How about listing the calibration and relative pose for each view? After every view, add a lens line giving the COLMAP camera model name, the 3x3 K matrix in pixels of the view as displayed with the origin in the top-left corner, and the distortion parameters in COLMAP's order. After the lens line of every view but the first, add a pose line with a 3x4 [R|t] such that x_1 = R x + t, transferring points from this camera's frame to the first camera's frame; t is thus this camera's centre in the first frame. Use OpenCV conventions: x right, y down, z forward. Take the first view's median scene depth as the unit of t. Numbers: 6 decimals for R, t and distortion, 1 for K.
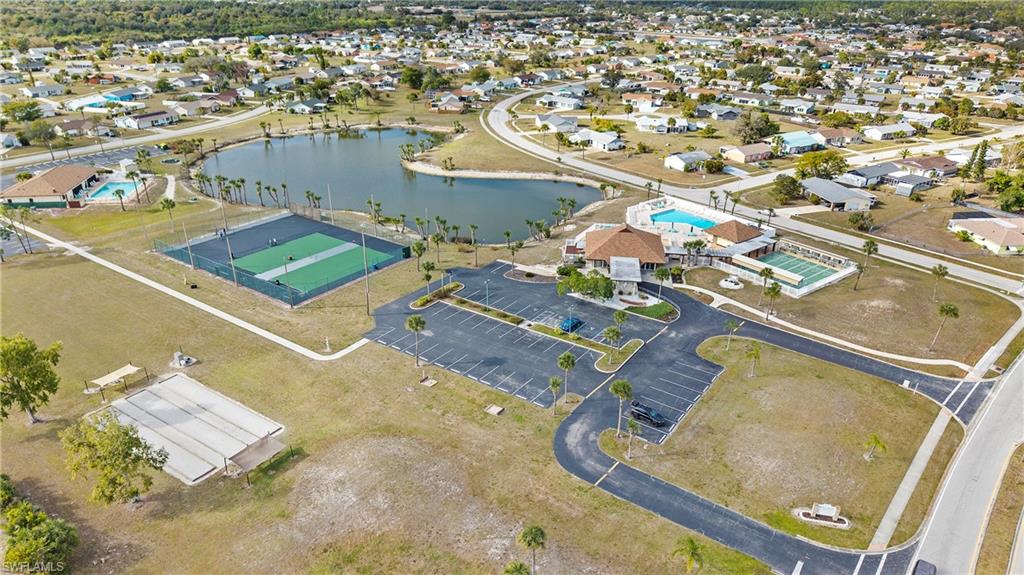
lens RADIAL K [[681.2, 0, 506.4], [0, 681.2, 290.5], [0, 0, 1]] dist [0.024719, -0.027041]
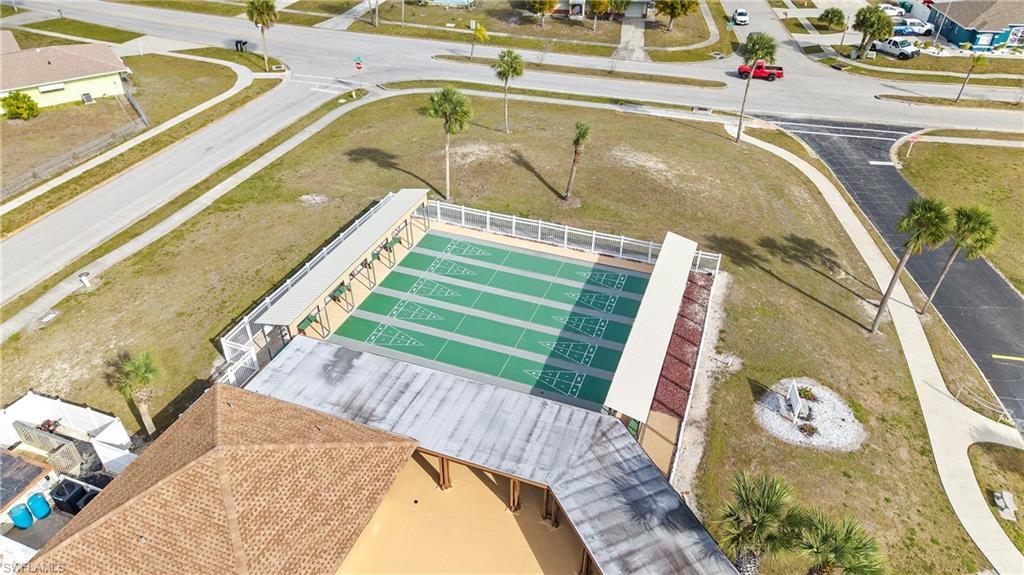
lens RADIAL K [[681.2, 0, 506.4], [0, 681.2, 290.5], [0, 0, 1]] dist [0.024719, -0.027041]
pose [[-0.528078, -0.509495, 0.679373, 0.200300], [0.338672, 0.607285, 0.718683, -0.199907], [-0.778739, 0.609606, -0.148143, 0.893324]]
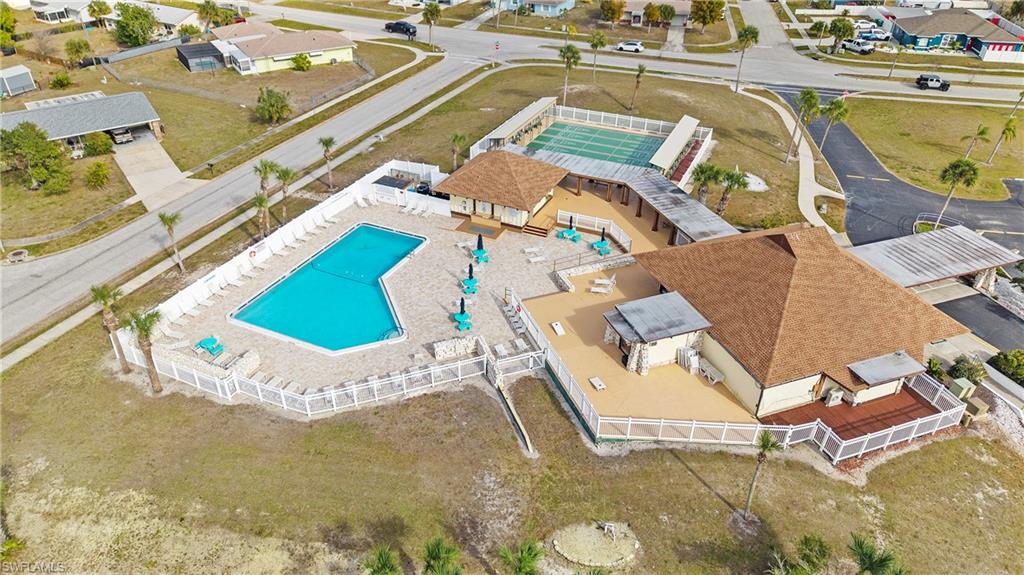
lens RADIAL K [[681.2, 0, 506.4], [0, 681.2, 290.5], [0, 0, 1]] dist [0.024719, -0.027041]
pose [[-0.462699, -0.501351, 0.731134, -0.007195], [0.353777, 0.651789, 0.670830, -0.302058], [-0.812866, 0.569051, -0.124215, 1.030143]]
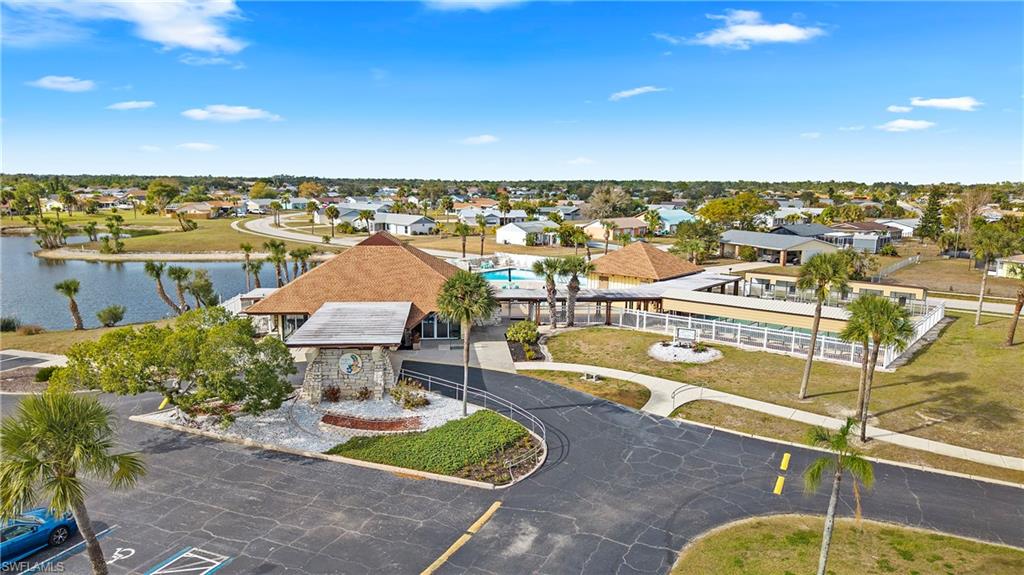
lens RADIAL K [[681.2, 0, 506.4], [0, 681.2, 290.5], [0, 0, 1]] dist [0.024719, -0.027041]
pose [[0.976471, -0.033440, 0.213038, 0.142929], [0.088994, 0.962345, -0.256850, 0.032215], [-0.196427, 0.269766, 0.942678, 0.568158]]
